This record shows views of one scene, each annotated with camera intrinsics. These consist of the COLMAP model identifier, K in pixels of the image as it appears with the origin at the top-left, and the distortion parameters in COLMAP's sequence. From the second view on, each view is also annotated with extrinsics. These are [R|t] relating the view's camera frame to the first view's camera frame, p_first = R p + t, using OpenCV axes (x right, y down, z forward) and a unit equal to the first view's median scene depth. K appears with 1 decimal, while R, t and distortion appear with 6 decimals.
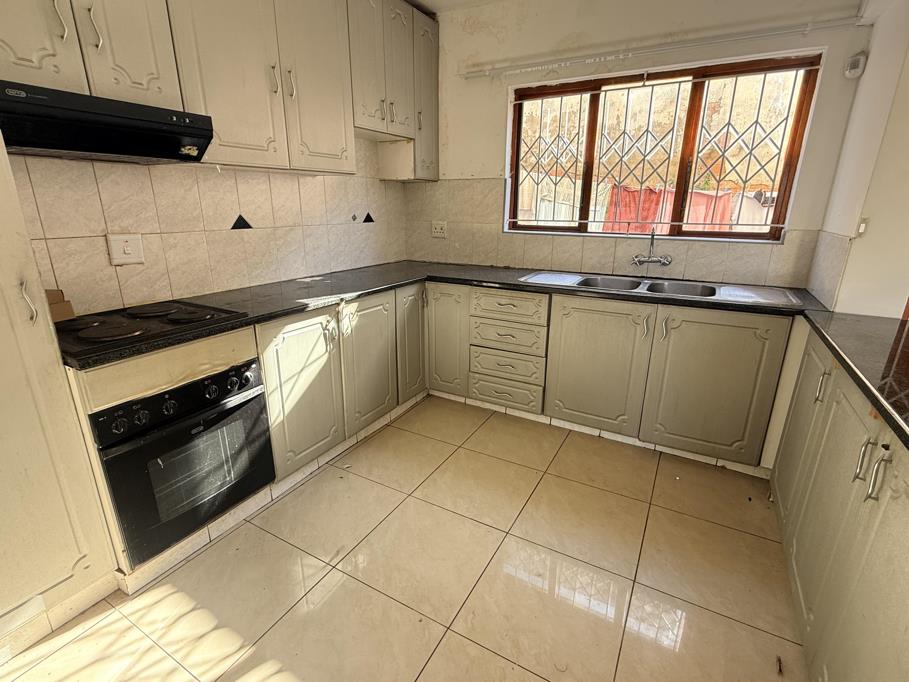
lens RADIAL K [[435.7, 0, 451.3], [0, 435.7, 343.6], [0, 0, 1]] dist [-0.005512, -0.000403]
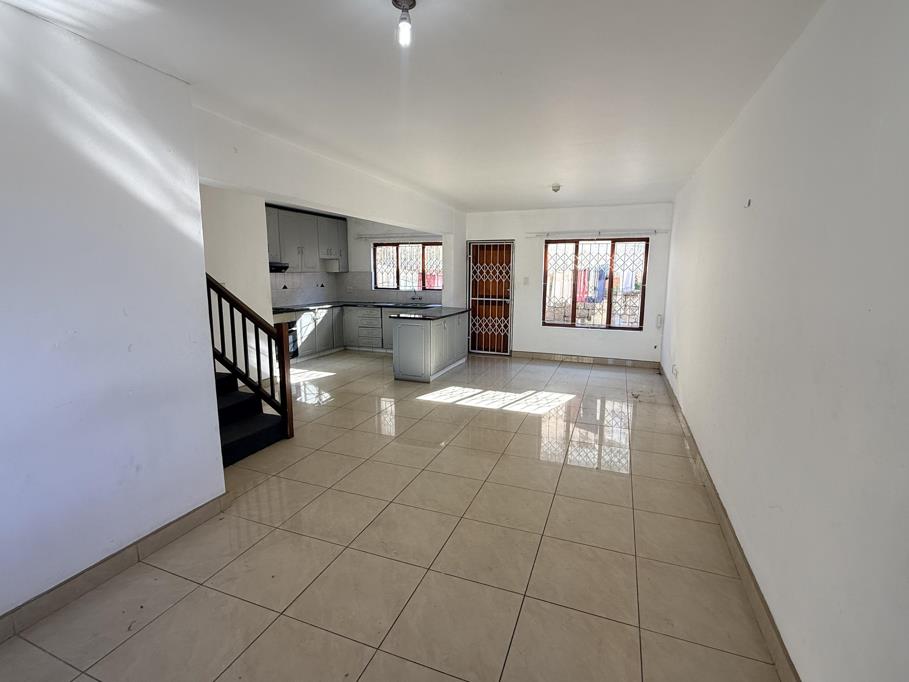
lens RADIAL K [[435.7, 0, 449.9], [0, 435.7, 344.2], [0, 0, 1]] dist [-0.005512, -0.000403]
pose [[0.989694, -0.025819, 0.140853, 0.238217], [0.045521, 0.989314, -0.138509, 0.559890], [-0.135772, 0.143493, 0.980294, -1.981084]]
